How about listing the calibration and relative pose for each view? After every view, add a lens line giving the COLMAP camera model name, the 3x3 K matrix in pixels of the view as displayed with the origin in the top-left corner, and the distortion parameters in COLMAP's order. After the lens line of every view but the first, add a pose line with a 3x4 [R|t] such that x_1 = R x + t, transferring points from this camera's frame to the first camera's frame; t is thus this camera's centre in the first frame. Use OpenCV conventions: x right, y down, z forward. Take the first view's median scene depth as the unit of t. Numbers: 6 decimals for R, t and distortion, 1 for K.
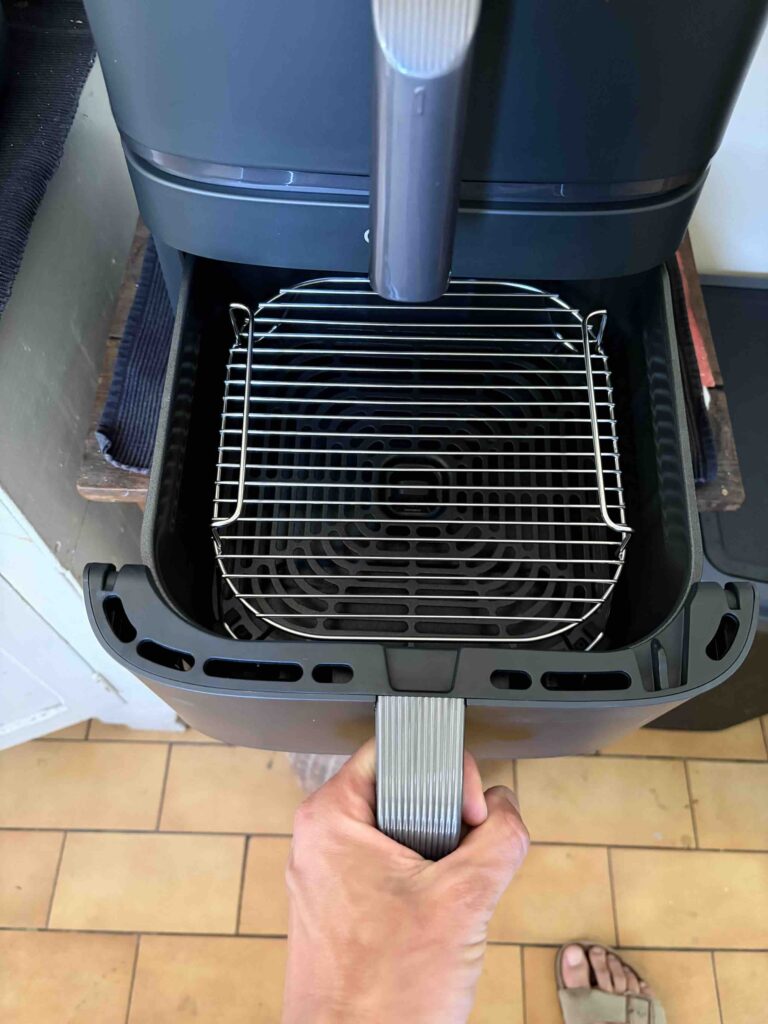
lens RADIAL K [[780.2, 0, 392.5], [0, 780.2, 509.5], [0, 0, 1]] dist [0.036819, -0.043037]
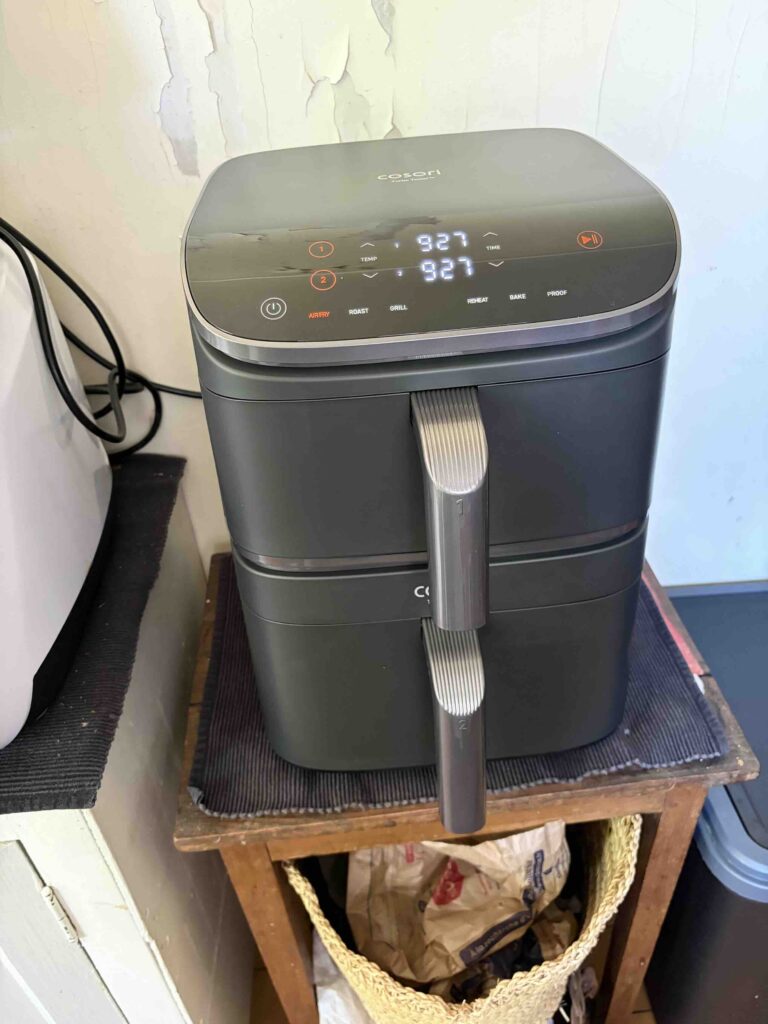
lens RADIAL K [[780.2, 0, 384.2], [0, 780.2, 519.9], [0, 0, 1]] dist [0.036819, -0.043037]
pose [[0.990591, -0.133555, 0.029869, -0.072803], [0.133806, 0.899376, -0.416196, 0.063844], [0.028722, 0.416277, 0.908784, -0.191134]]
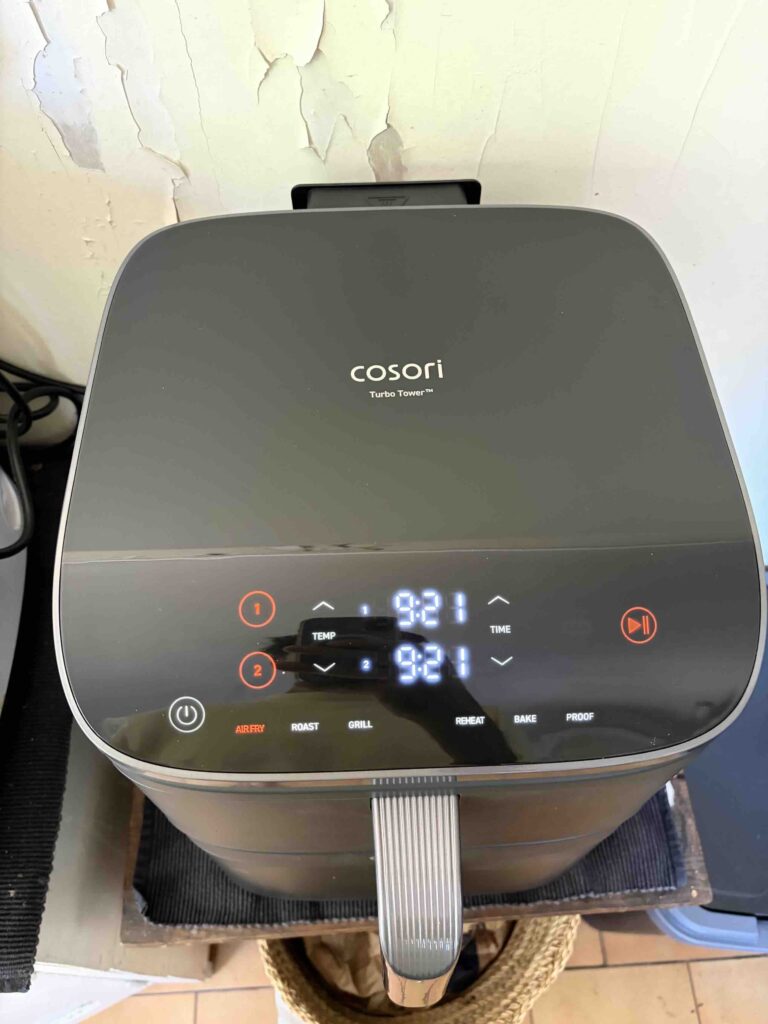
lens RADIAL K [[780.2, 0, 383.1], [0, 780.2, 507.0], [0, 0, 1]] dist [0.036819, -0.043037]
pose [[0.996649, -0.081160, 0.010194, 0.010864], [0.081518, 0.995795, -0.041792, -0.541066], [-0.006759, 0.042483, 0.999074, -0.143861]]
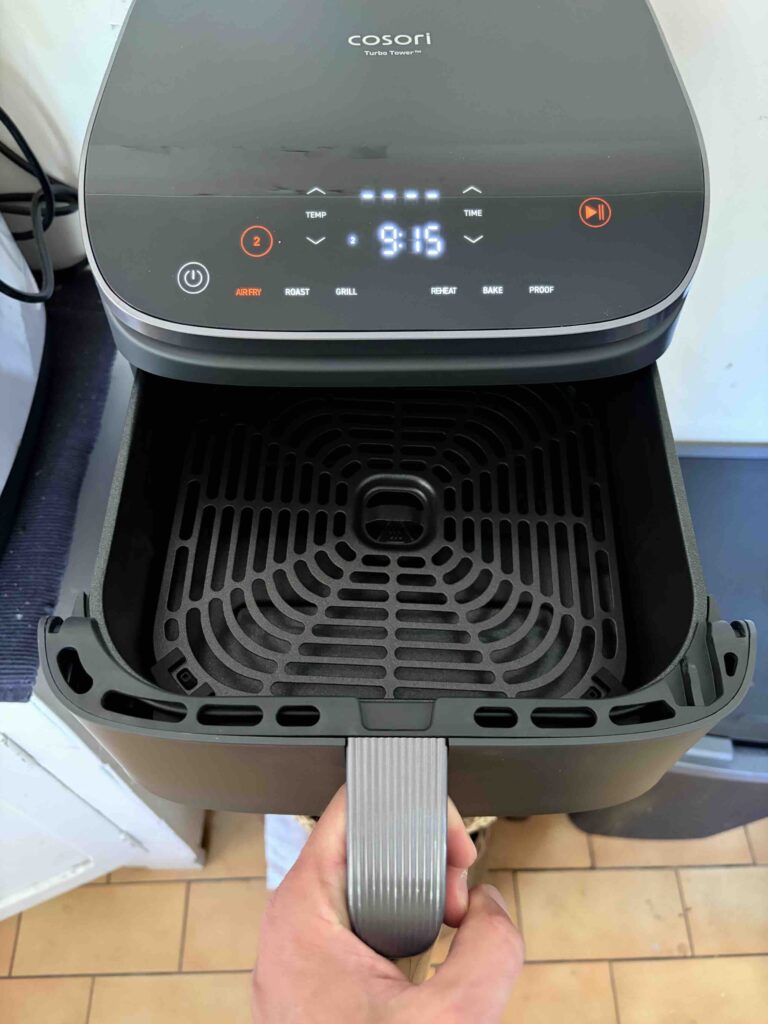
lens RADIAL K [[780.2, 0, 381.9], [0, 780.2, 483.7], [0, 0, 1]] dist [0.036819, -0.043037]
pose [[0.998539, -0.053809, 0.004865, 0.005329], [0.054028, 0.994244, -0.092524, -0.214815], [0.000142, 0.092652, 0.995699, -0.189641]]
